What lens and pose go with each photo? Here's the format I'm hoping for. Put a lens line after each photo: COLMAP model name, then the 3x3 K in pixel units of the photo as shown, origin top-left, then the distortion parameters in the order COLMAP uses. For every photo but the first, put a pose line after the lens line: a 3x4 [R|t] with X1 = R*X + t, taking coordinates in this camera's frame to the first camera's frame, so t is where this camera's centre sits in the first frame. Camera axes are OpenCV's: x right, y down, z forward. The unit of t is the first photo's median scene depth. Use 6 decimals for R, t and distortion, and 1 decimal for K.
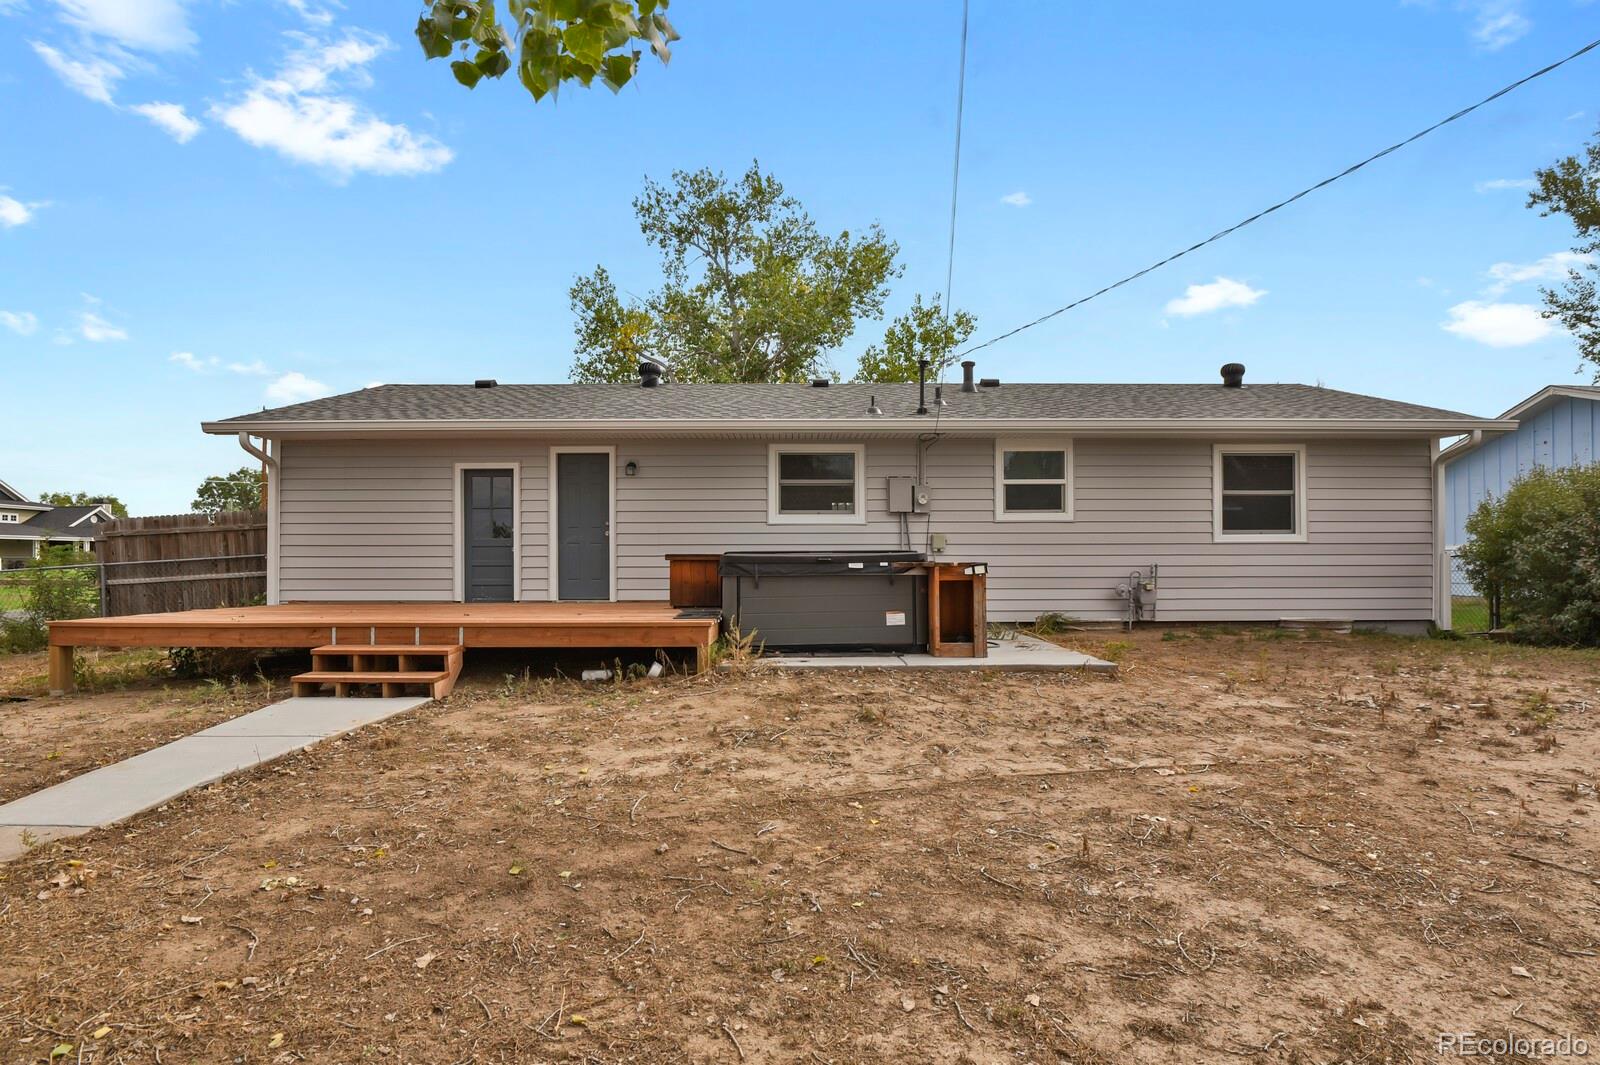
lens RADIAL K [[792.0, 0, 805.4], [0, 792.0, 557.4], [0, 0, 1]] dist [-0.030672, -0.000302]
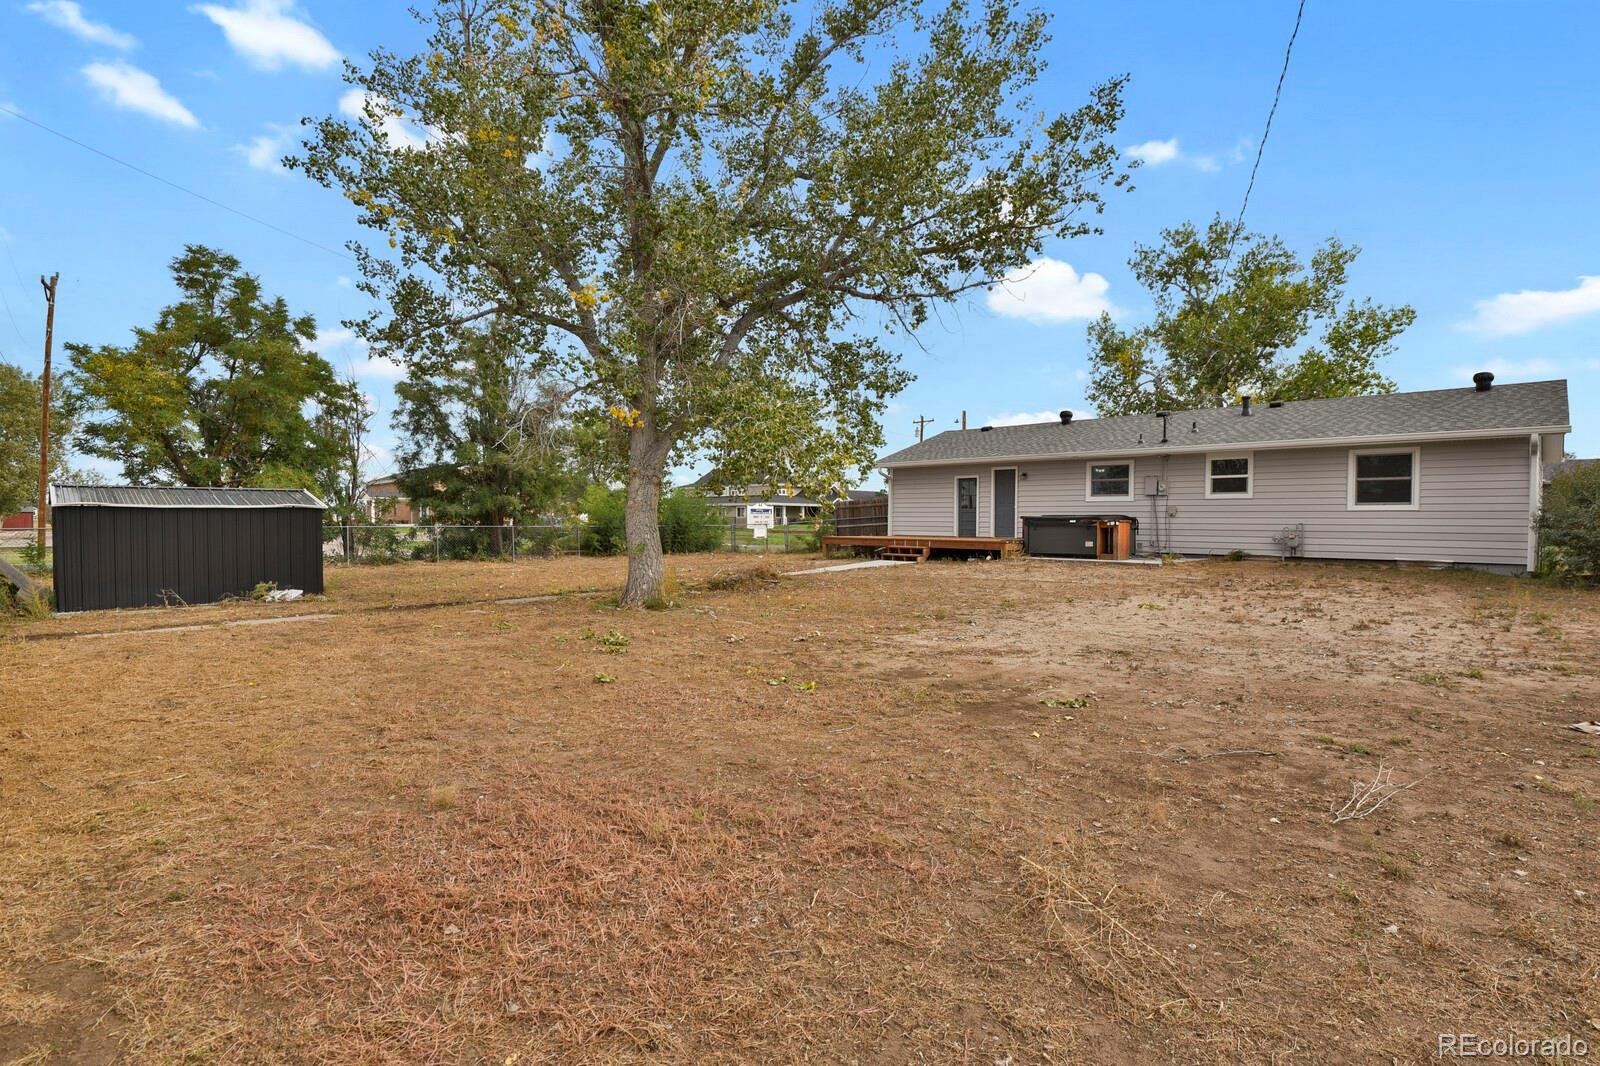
lens RADIAL K [[792.0, 0, 799.4], [0, 792.0, 531.9], [0, 0, 1]] dist [-0.030672, -0.000302]
pose [[0.709550, 0.017695, -0.704432, 0.850834], [-0.005538, 0.999794, 0.019535, -0.000037], [0.704633, -0.009960, 0.709502, -0.945347]]
